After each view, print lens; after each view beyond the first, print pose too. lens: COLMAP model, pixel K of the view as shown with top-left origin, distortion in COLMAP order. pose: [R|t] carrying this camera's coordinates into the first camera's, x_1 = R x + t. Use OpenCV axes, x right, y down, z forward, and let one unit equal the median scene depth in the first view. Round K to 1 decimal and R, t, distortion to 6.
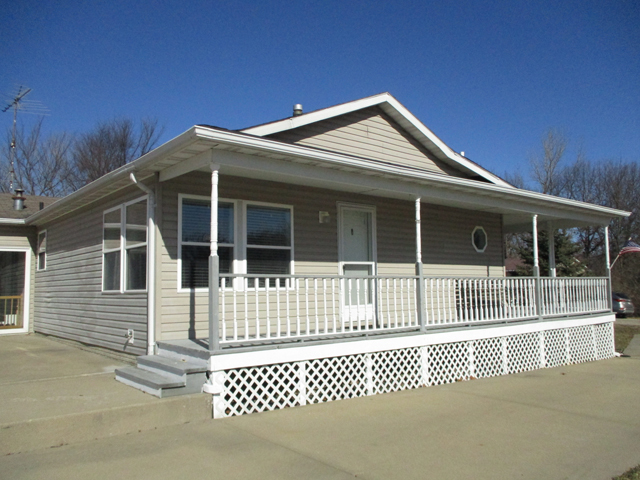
lens RADIAL K [[511.8, 0, 318.4], [0, 511.8, 249.6], [0, 0, 1]] dist [-0.035813, -0.002100]
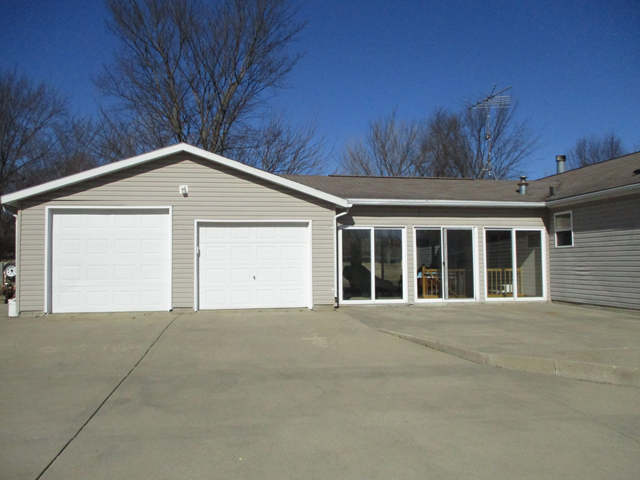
lens RADIAL K [[511.8, 0, 318.4], [0, 511.8, 249.6], [0, 0, 1]] dist [-0.035813, -0.002100]
pose [[0.856866, 0.000828, -0.515538, -0.527527], [0.027446, 0.998507, 0.047220, -0.027051], [0.514808, -0.054611, 0.855565, -0.316330]]
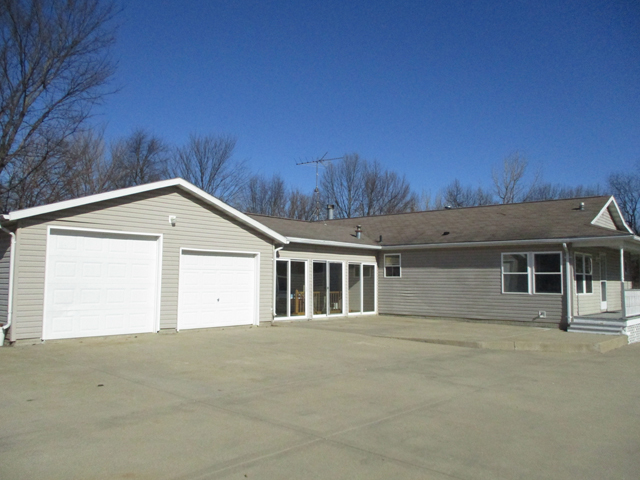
lens RADIAL K [[504.5, 0, 320.0], [0, 504.5, 240.0], [0, 0, 1]] dist [-0.037734, -0.000276]
pose [[0.991829, 0.039201, 0.121401, -1.213847], [-0.038244, 0.999216, -0.010209, -0.069836], [-0.121707, 0.005483, 0.992551, -0.782234]]
